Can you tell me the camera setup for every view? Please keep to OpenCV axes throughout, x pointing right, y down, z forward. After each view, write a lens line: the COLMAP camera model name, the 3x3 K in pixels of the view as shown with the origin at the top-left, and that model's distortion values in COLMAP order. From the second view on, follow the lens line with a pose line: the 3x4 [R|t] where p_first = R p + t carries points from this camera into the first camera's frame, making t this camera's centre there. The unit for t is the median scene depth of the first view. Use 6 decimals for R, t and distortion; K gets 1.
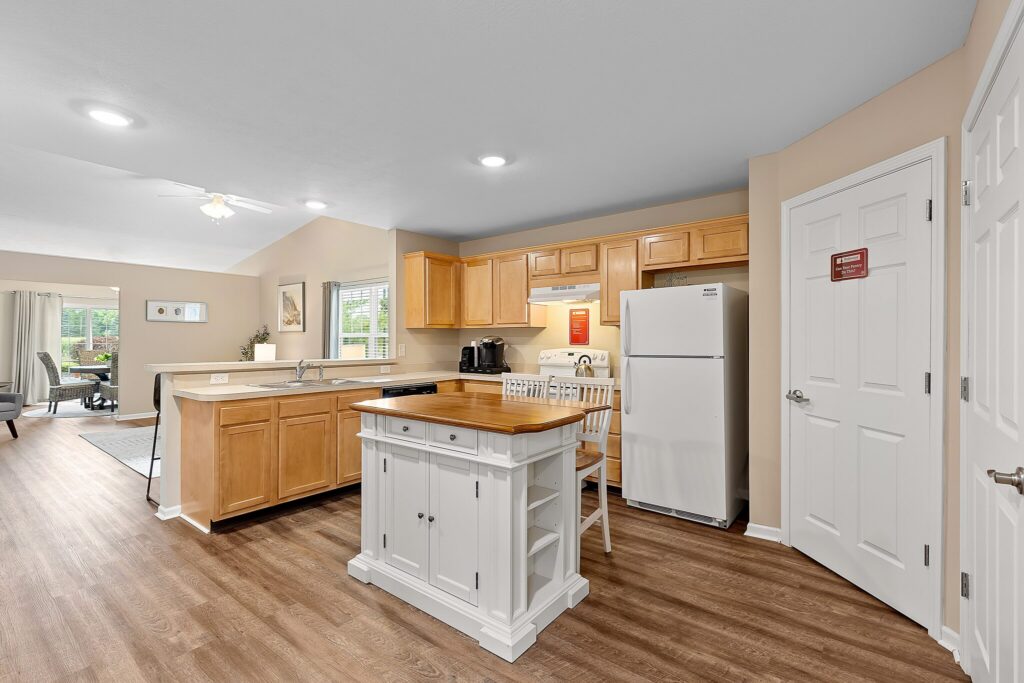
lens RADIAL K [[462.4, 0, 508.3], [0, 462.4, 332.6], [0, 0, 1]] dist [0.002742, 0.001252]
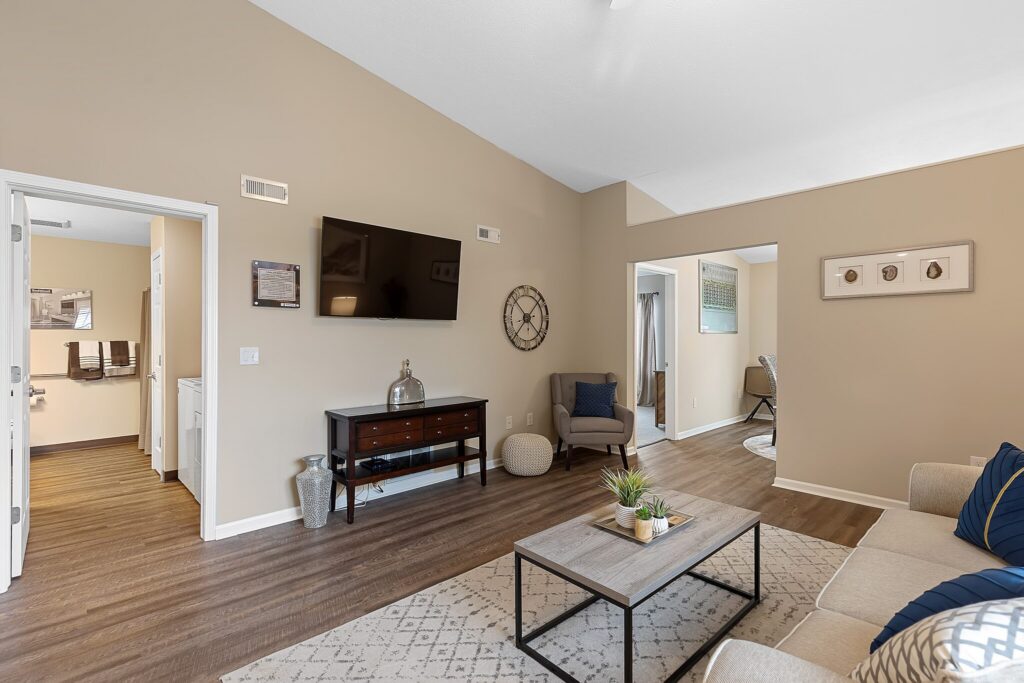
lens RADIAL K [[479.4, 0, 504.3], [0, 479.4, 338.0], [0, 0, 1]] dist [0.000770, 0.000220]
pose [[-0.148871, 0.000370, -0.988857, -0.262526], [0.018243, 0.999831, -0.002372, 0.012014], [0.988688, -0.018393, -0.148852, 0.860782]]
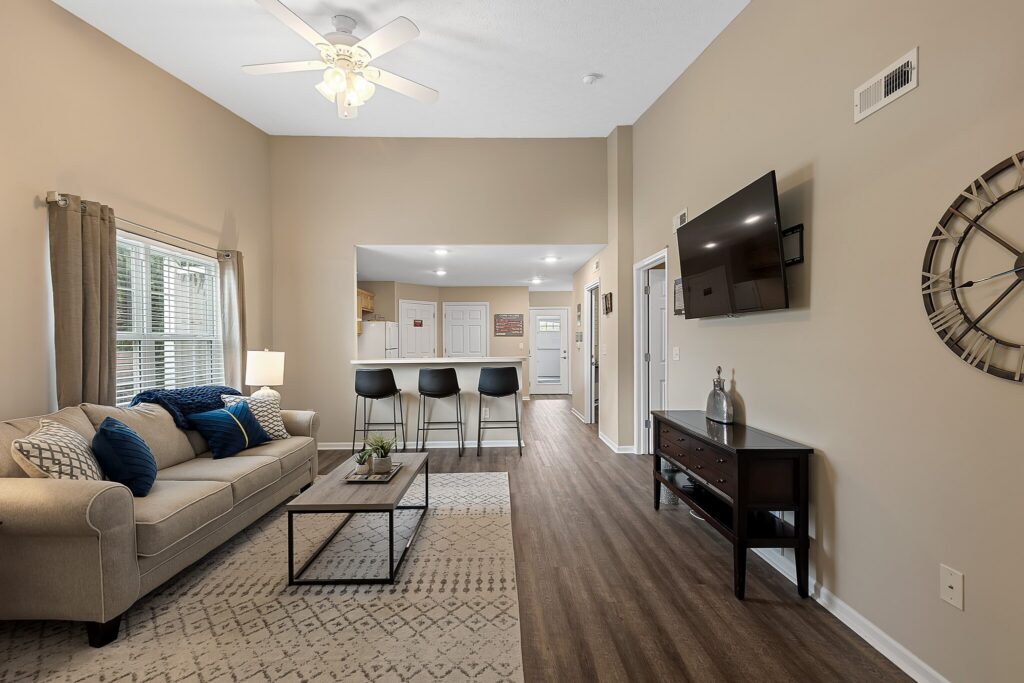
lens RADIAL K [[460.7, 0, 506.4], [0, 460.7, 342.7], [0, 0, 1]] dist [0.001787, 0.000729]
pose [[-0.636501, 0.001532, 0.771274, -1.035118], [-0.006364, 0.999954, -0.007238, 0.016420], [-0.771250, -0.009516, -0.636462, 1.092953]]
